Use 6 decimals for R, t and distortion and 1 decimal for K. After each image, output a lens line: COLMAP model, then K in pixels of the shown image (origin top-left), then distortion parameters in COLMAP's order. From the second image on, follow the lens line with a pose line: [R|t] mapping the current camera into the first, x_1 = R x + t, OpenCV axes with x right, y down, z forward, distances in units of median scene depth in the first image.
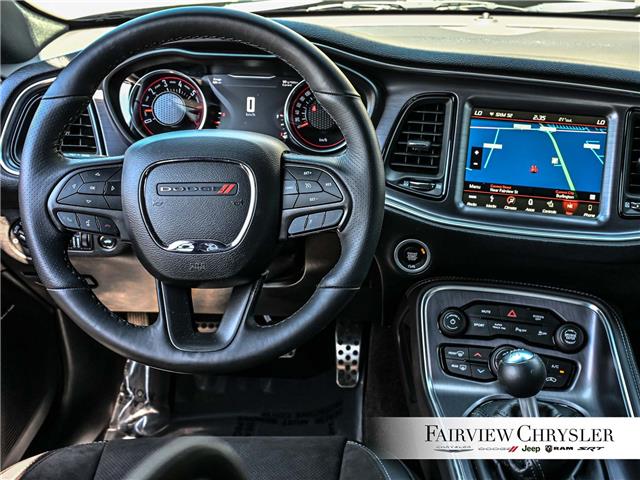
lens RADIAL K [[759.0, 0, 352.1], [0, 759.0, 226.5], [0, 0, 1]] dist [0.011492, 0.000000]
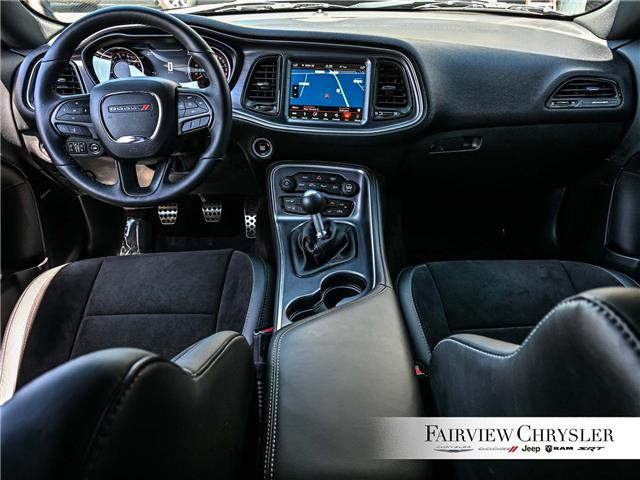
lens RADIAL K [[496.6, 0, 308.4], [0, 496.6, 239.1], [0, 0, 1]] dist [-0.002553, -0.003795]
pose [[0.998794, -0.046355, 0.016193, 0.161454], [0.043684, 0.989467, 0.138010, 0.096767], [-0.022419, -0.137137, 0.990298, -0.213748]]
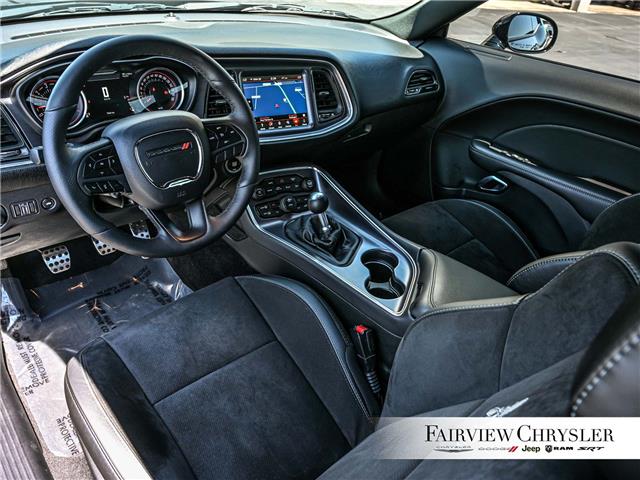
lens RADIAL K [[472.8, 0, 316.6], [0, 472.8, 242.7], [0, 0, 1]] dist [-0.004793, -0.004459]
pose [[0.734873, -0.330488, 0.592232, -0.529279], [0.187560, 0.938213, 0.290824, -0.080304], [-0.651754, -0.102640, 0.751454, -0.021438]]
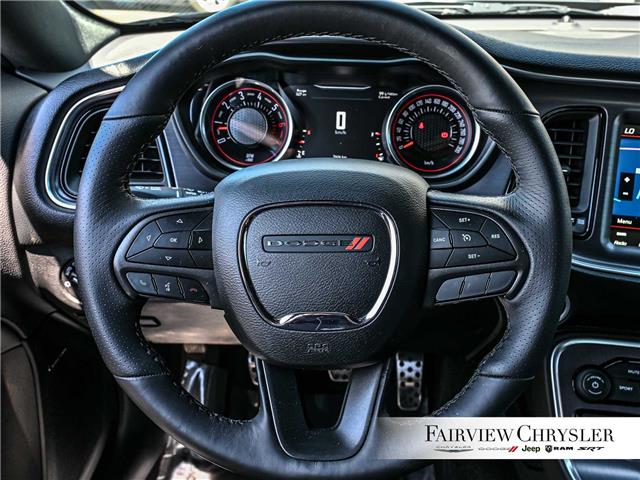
lens RADIAL K [[632.2, 0, 335.4], [0, 632.2, 238.3], [0, 0, 1]] dist [0.026184, 0.000000]
pose [[0.999969, -0.000229, -0.007916, -0.146976], [0.000559, 0.999132, 0.041664, -0.064299], [0.007900, -0.041667, 0.999100, 0.315955]]
